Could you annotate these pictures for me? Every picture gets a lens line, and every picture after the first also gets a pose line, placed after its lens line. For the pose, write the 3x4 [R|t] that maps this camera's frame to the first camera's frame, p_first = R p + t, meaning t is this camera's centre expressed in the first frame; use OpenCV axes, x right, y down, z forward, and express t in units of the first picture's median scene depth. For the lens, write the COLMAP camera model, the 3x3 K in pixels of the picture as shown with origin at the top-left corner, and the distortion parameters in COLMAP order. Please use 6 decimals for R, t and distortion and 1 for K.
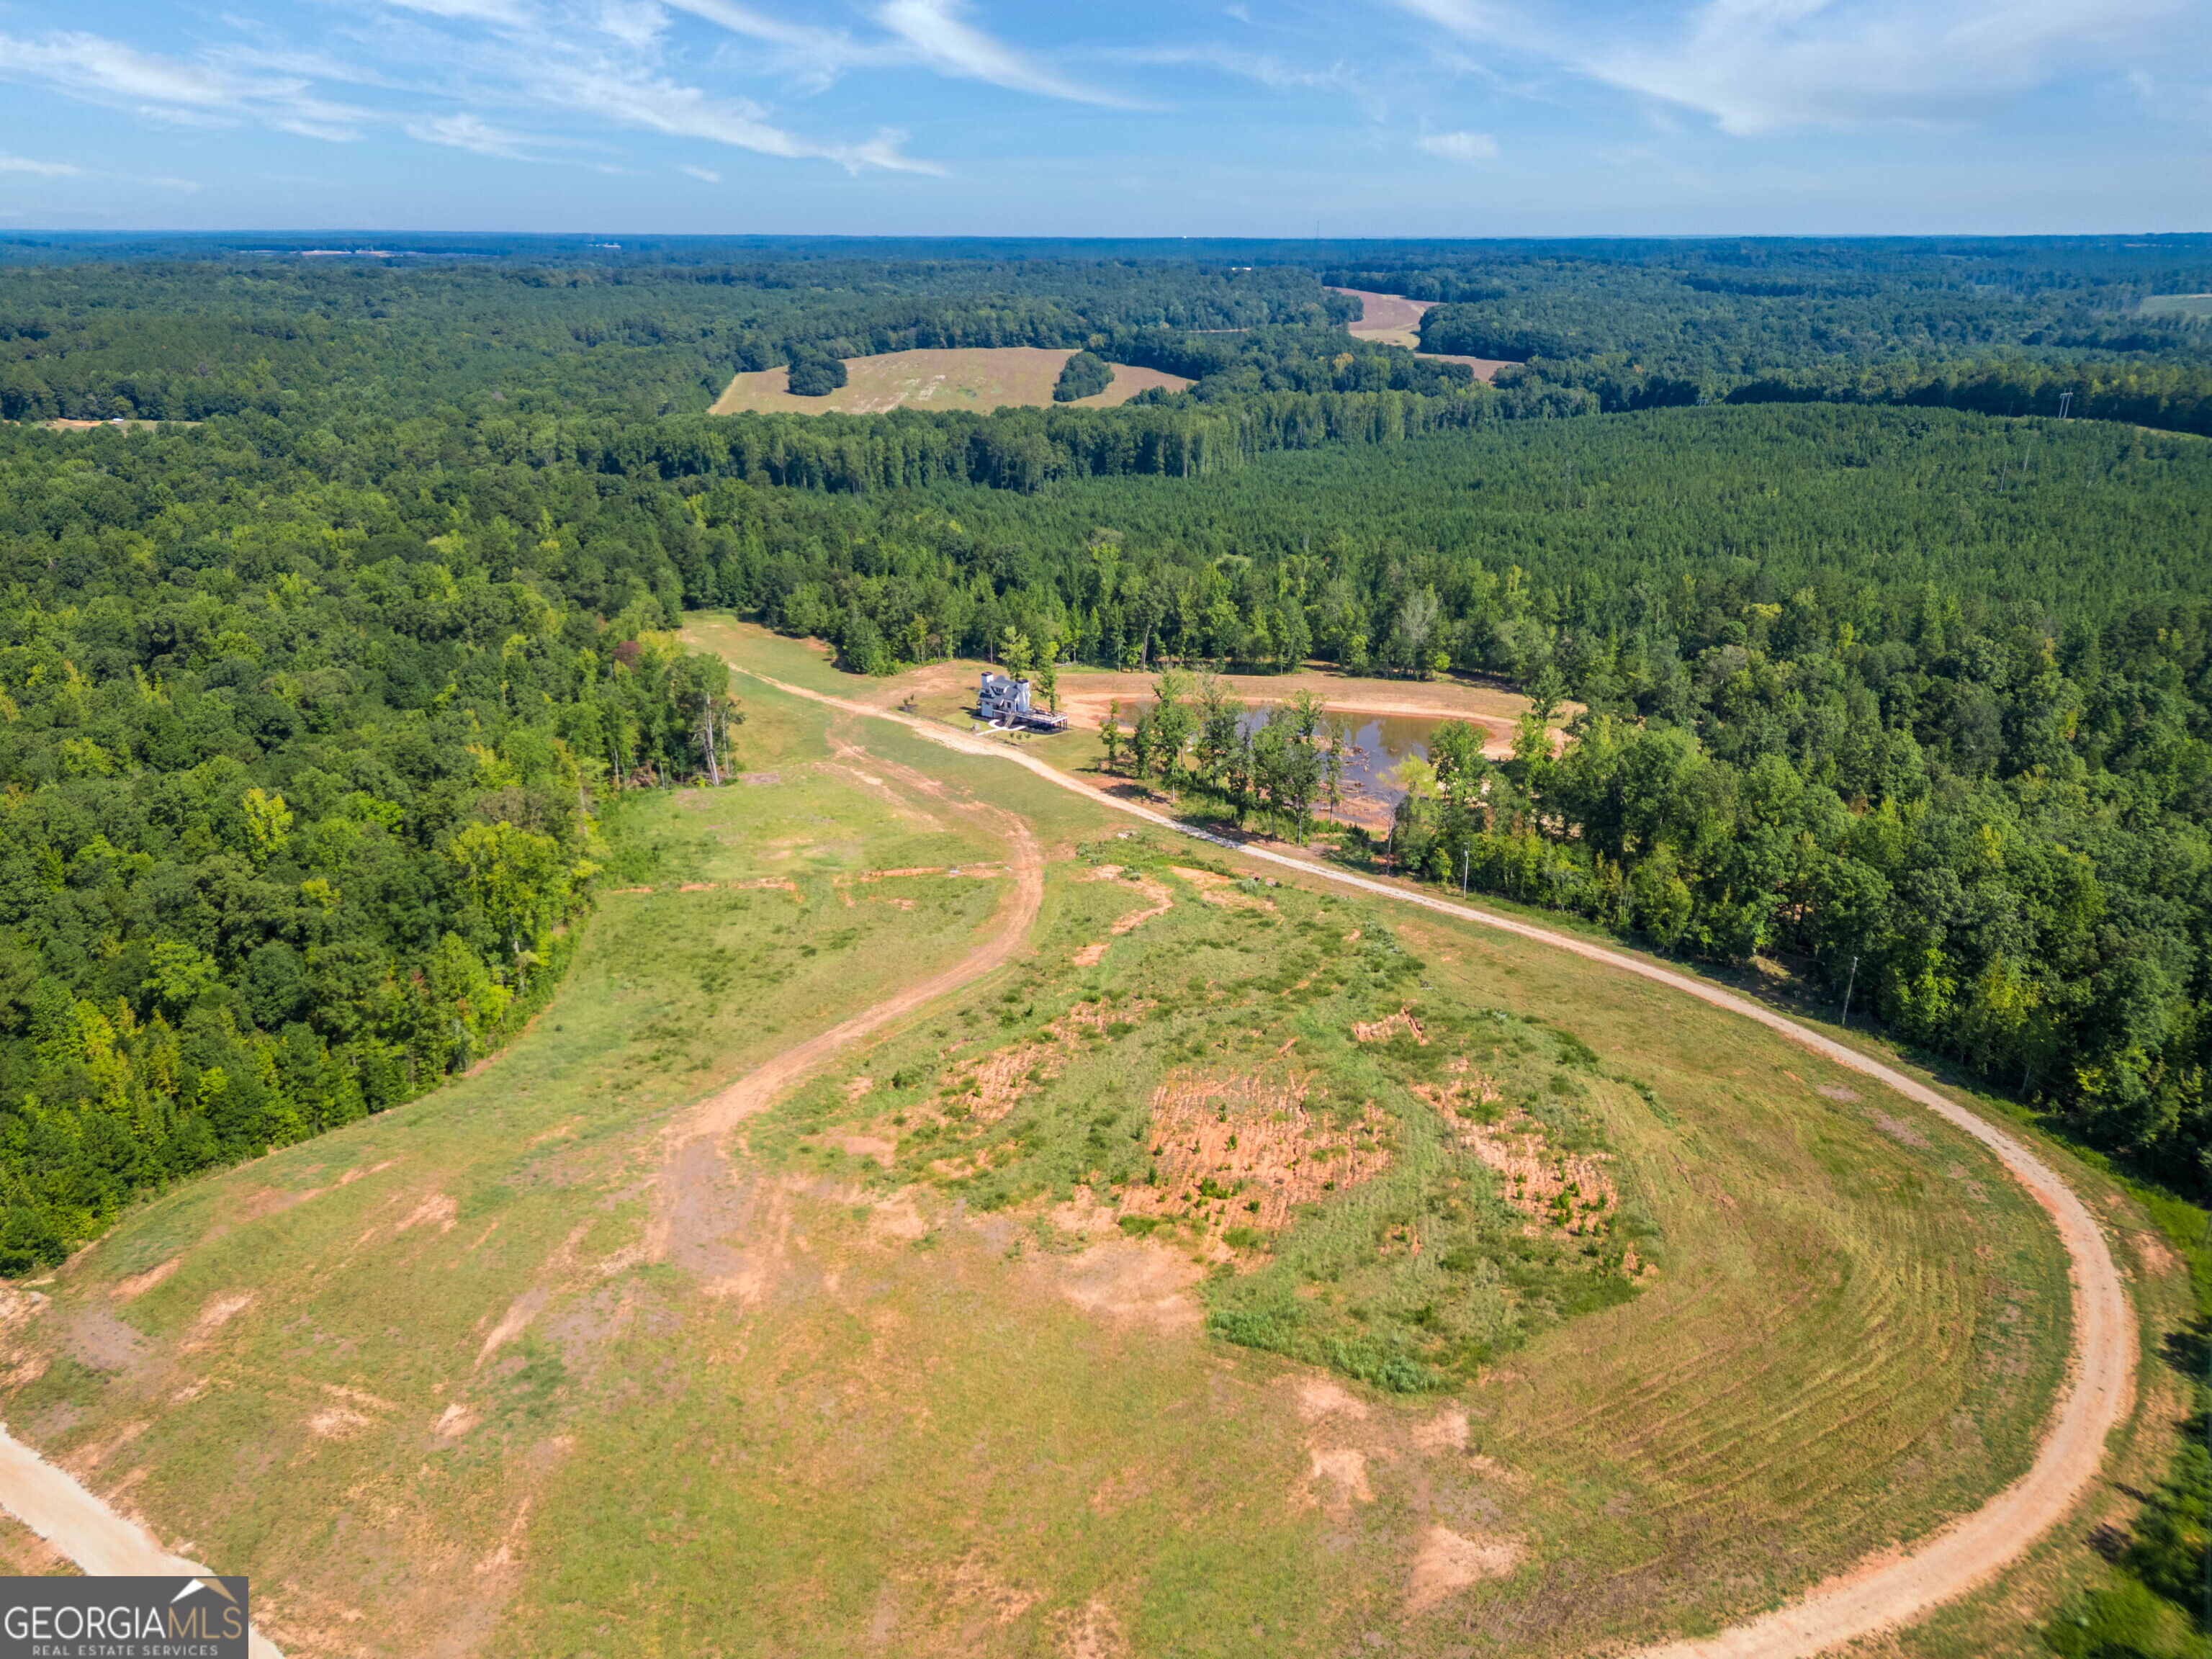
lens RADIAL K [[1568.8, 0, 1106.0], [0, 1568.8, 829.5], [0, 0, 1]] dist [0.069704, -0.062386]
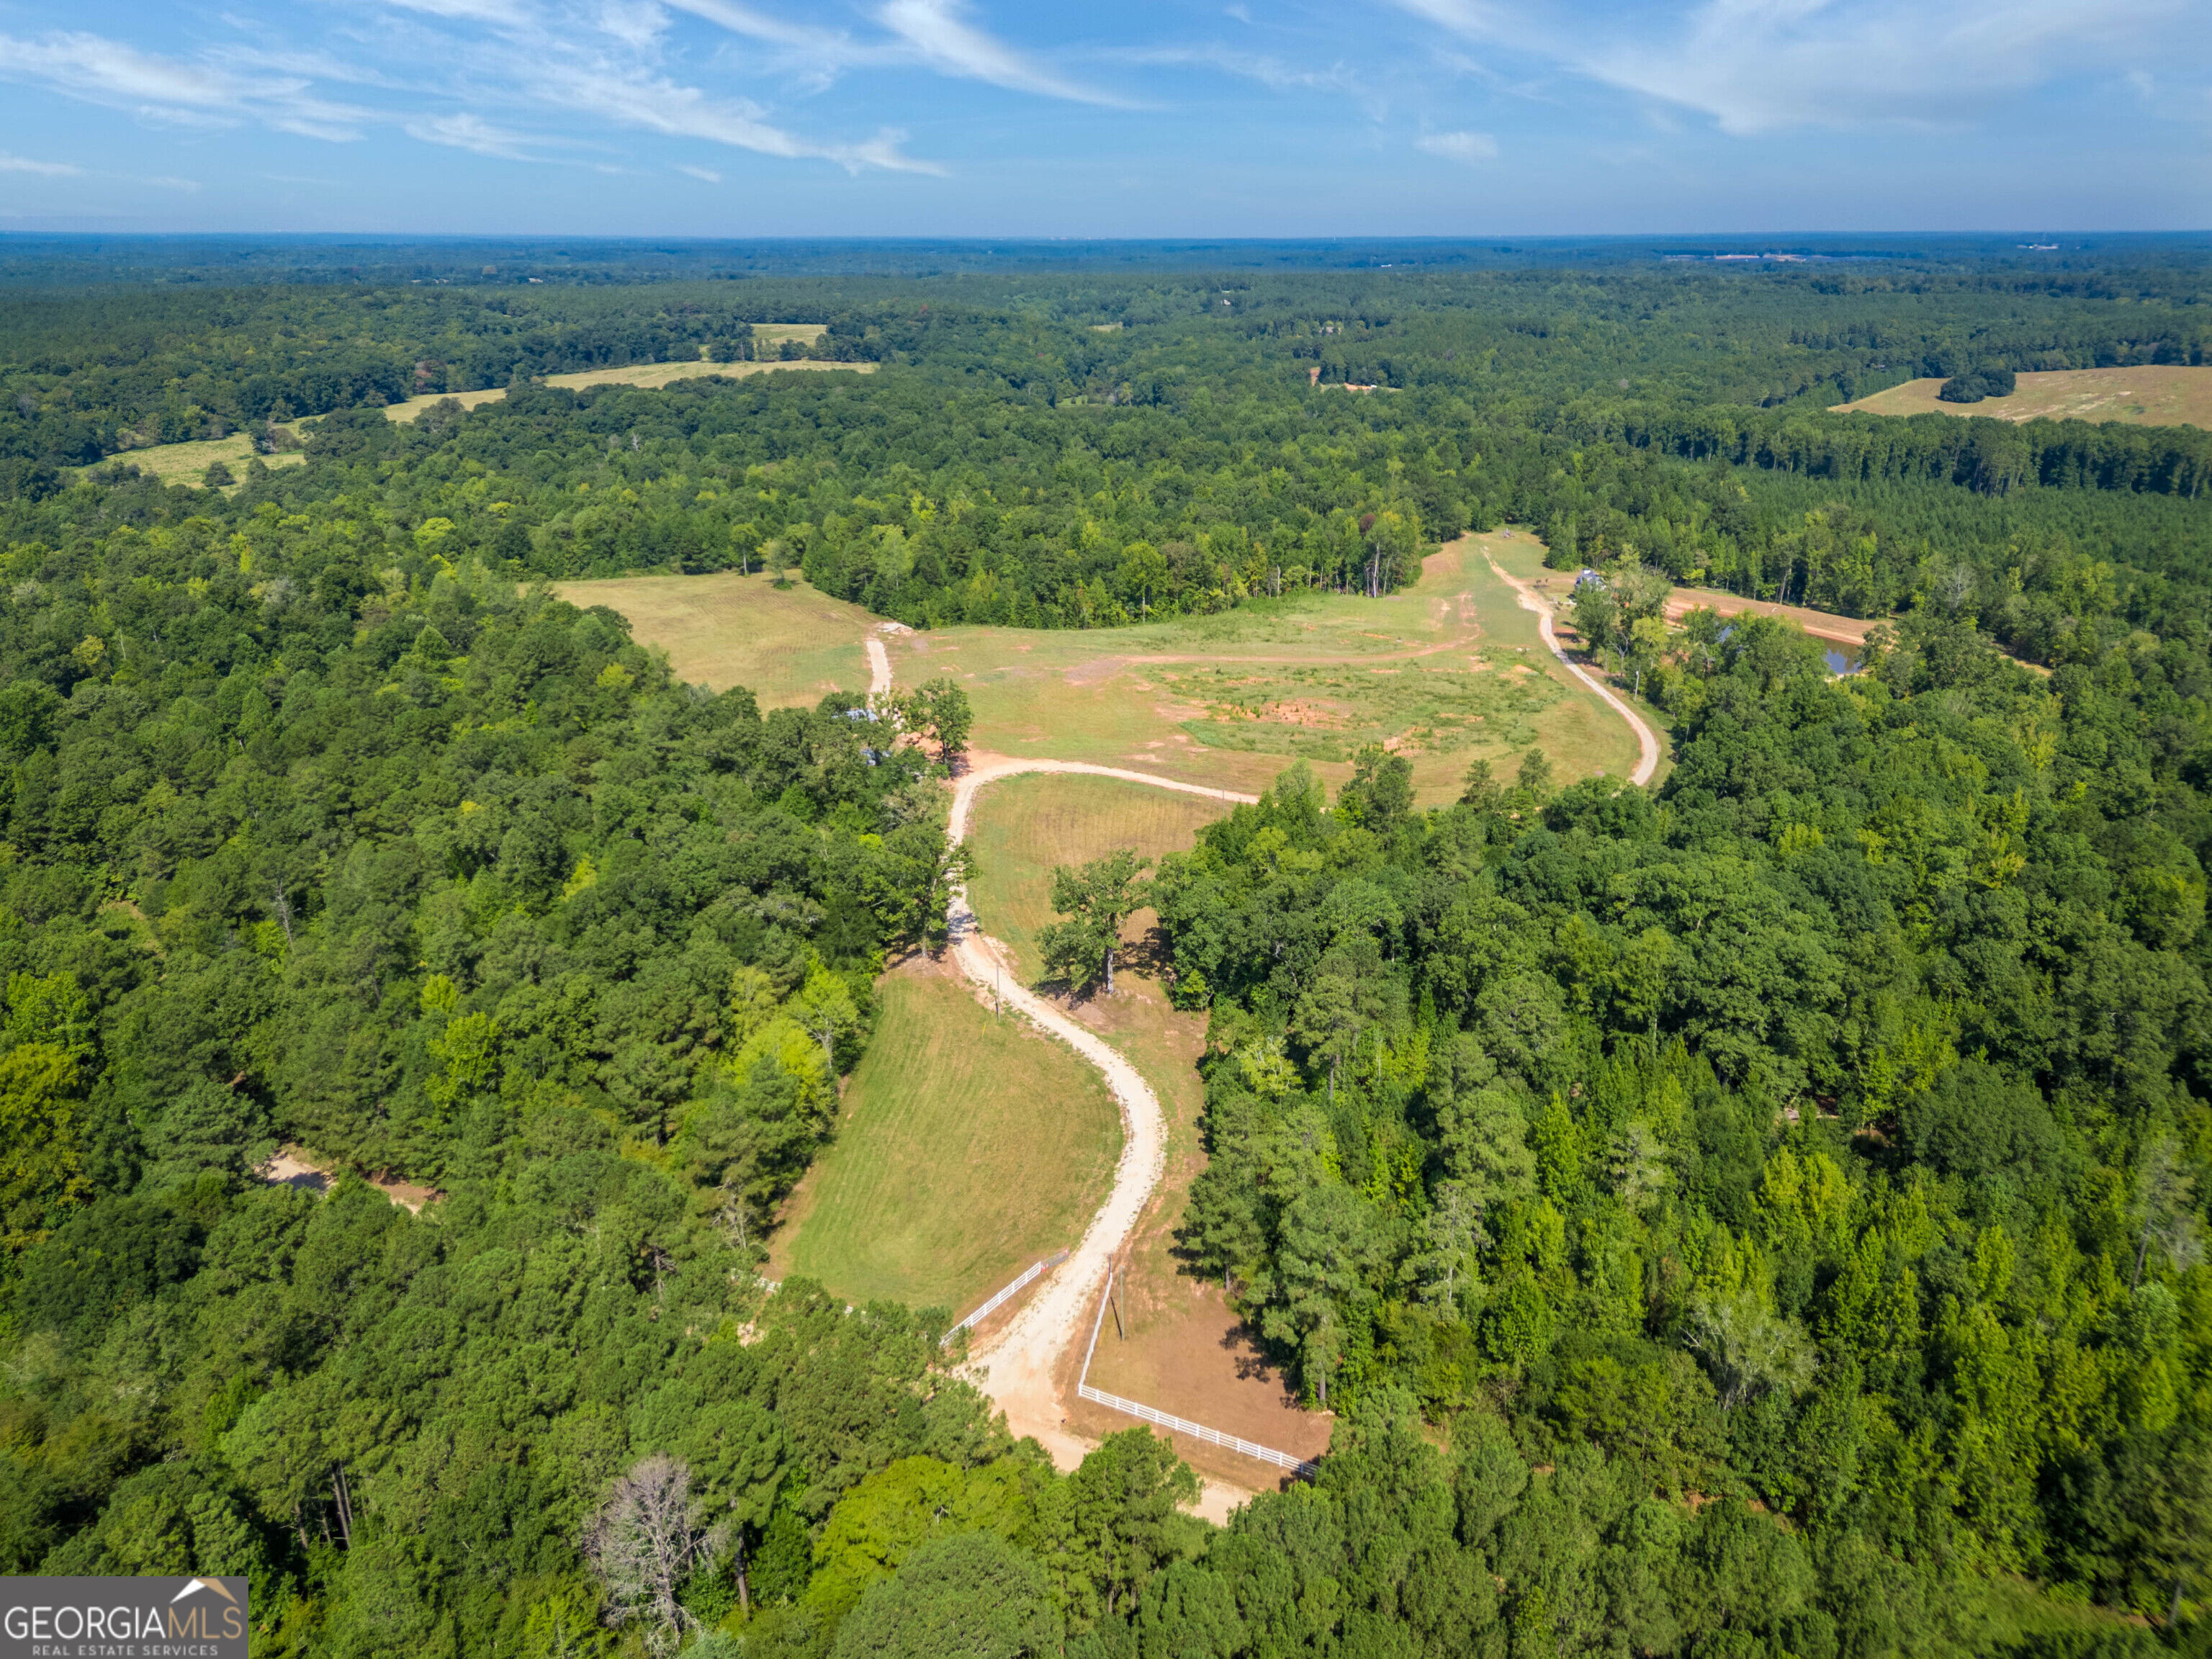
lens RADIAL K [[1568.8, 0, 1106.0], [0, 1568.8, 829.5], [0, 0, 1]] dist [0.069704, -0.062386]
pose [[0.682672, 0.258150, -0.683606, 0.285665], [-0.257935, 0.960428, 0.105104, 0.038888], [0.683688, 0.104574, 0.722243, -0.147352]]
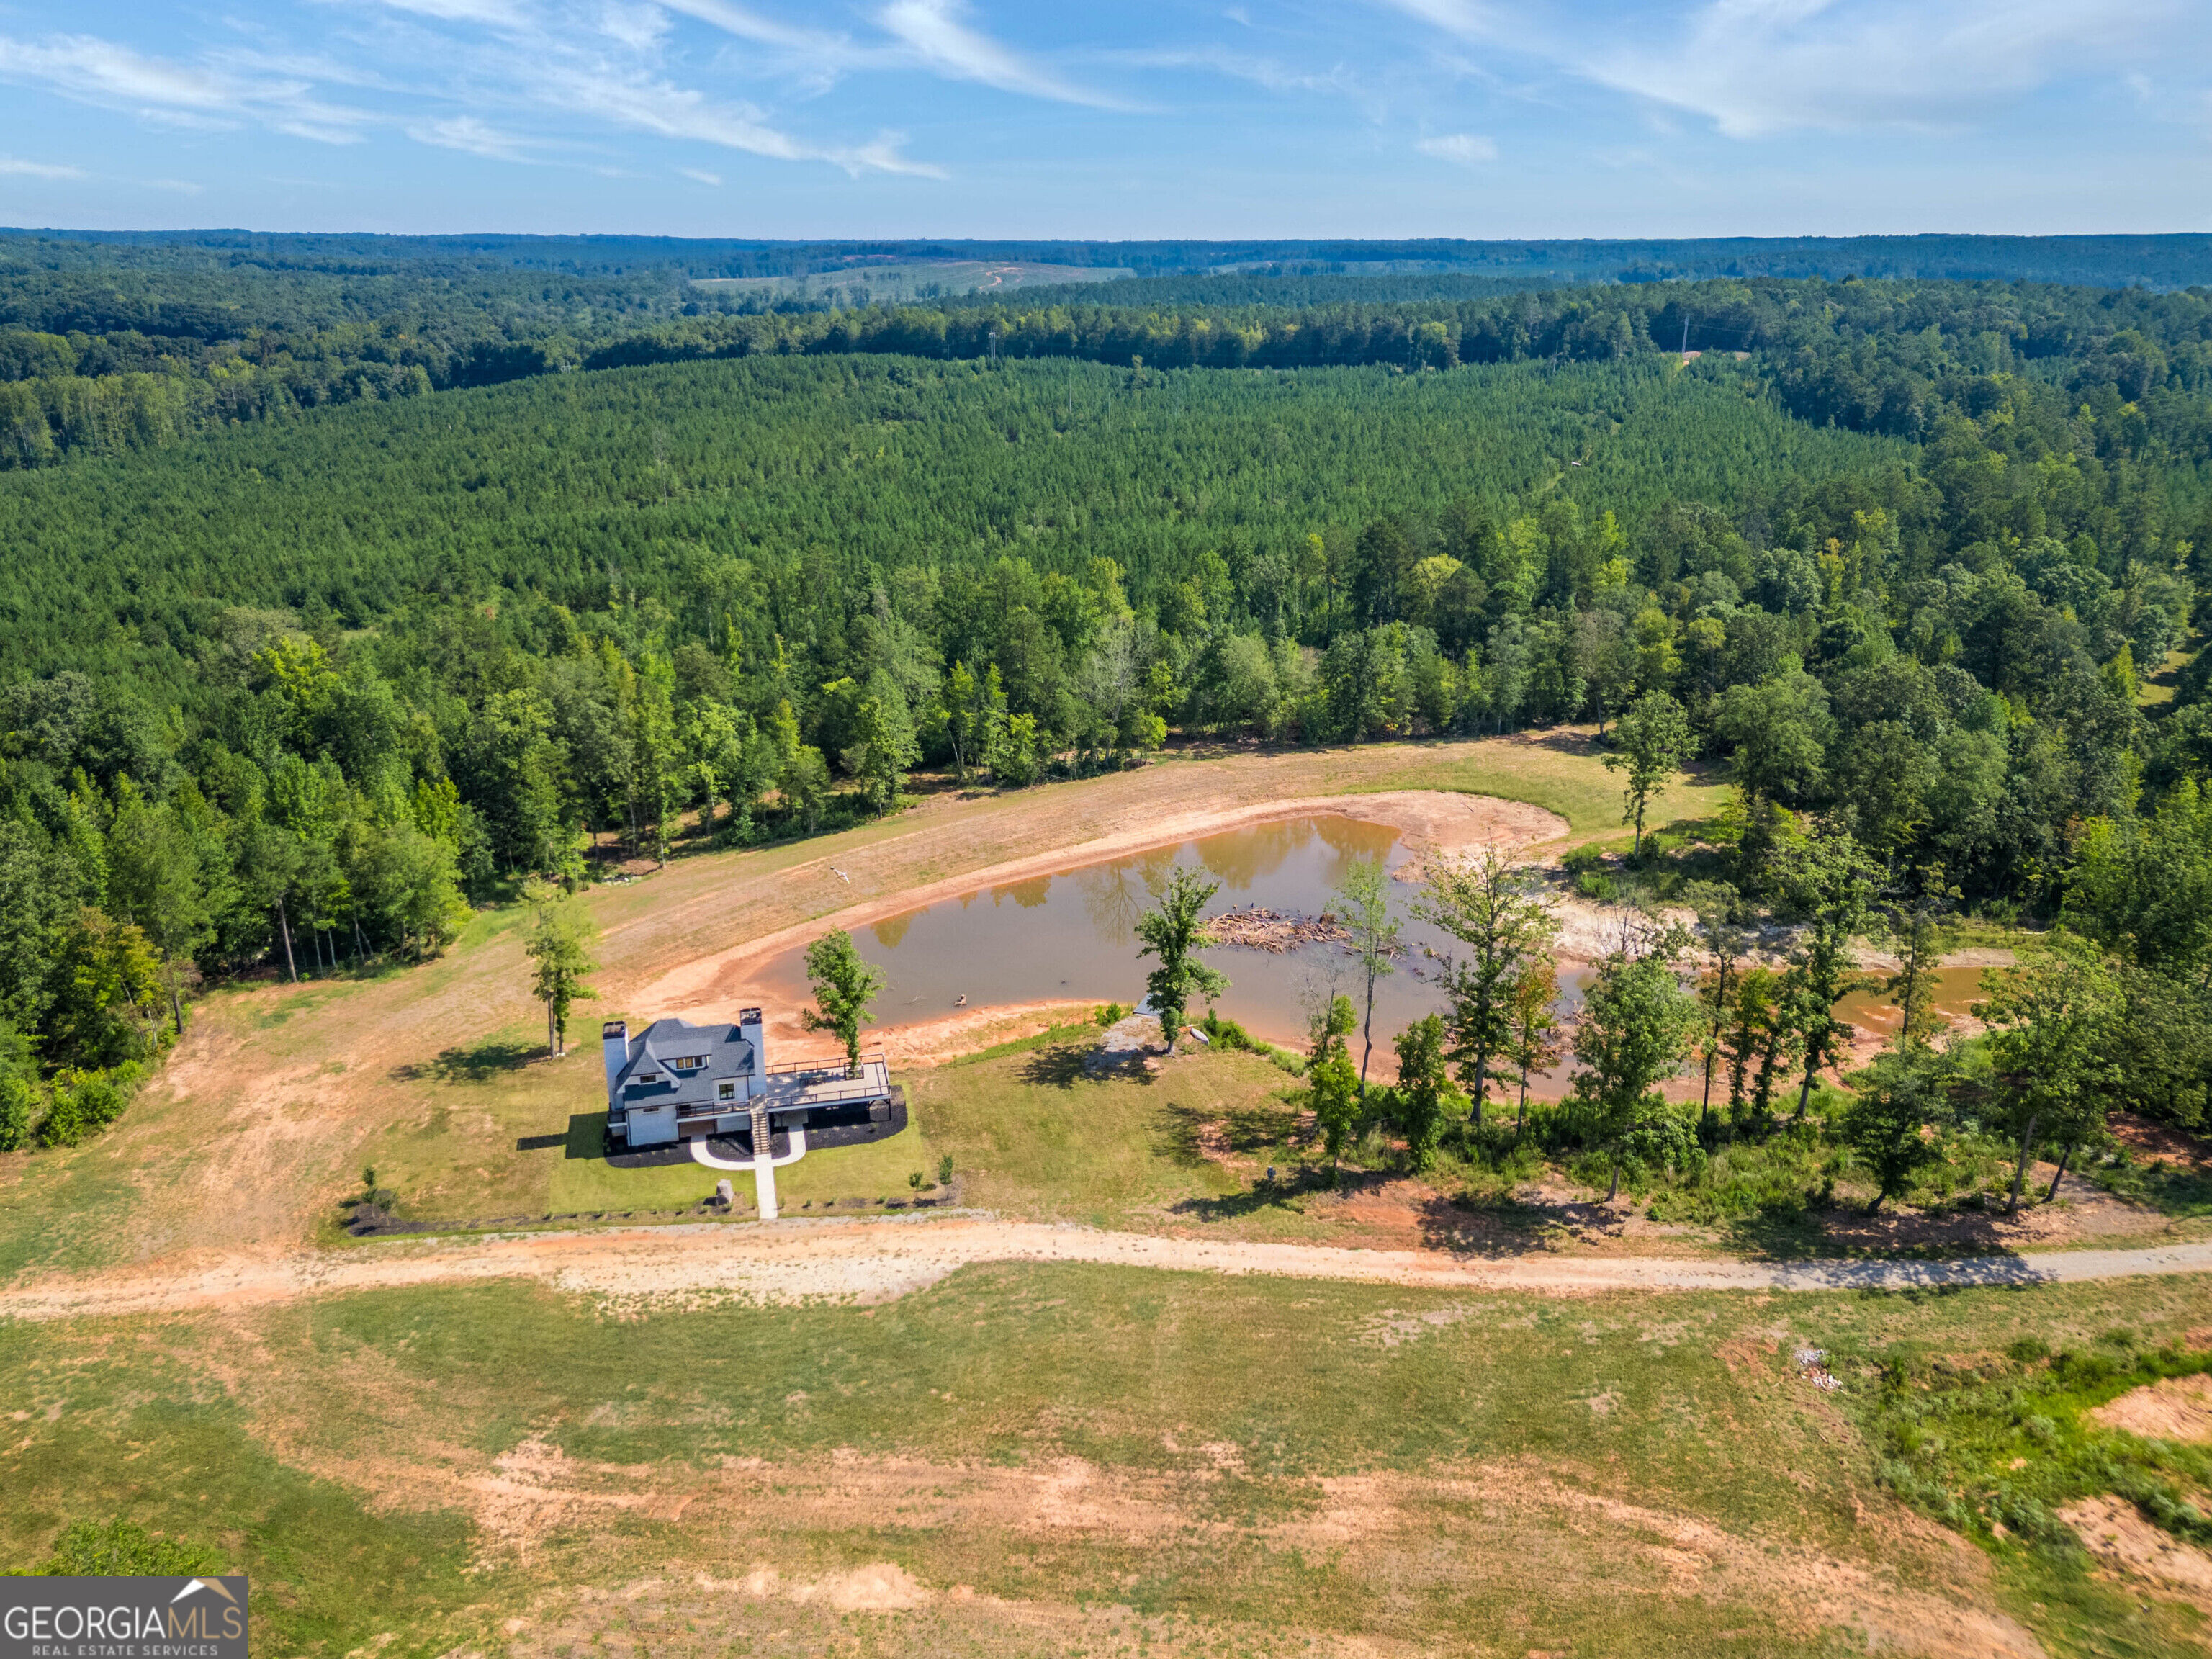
lens RADIAL K [[1568.8, 0, 1106.0], [0, 1568.8, 829.5], [0, 0, 1]] dist [0.069704, -0.062386]
pose [[0.629669, -0.263788, 0.730708, -0.104007], [0.265532, 0.957017, 0.116670, -0.063286], [-0.730075, 0.120563, 0.672647, 0.271437]]
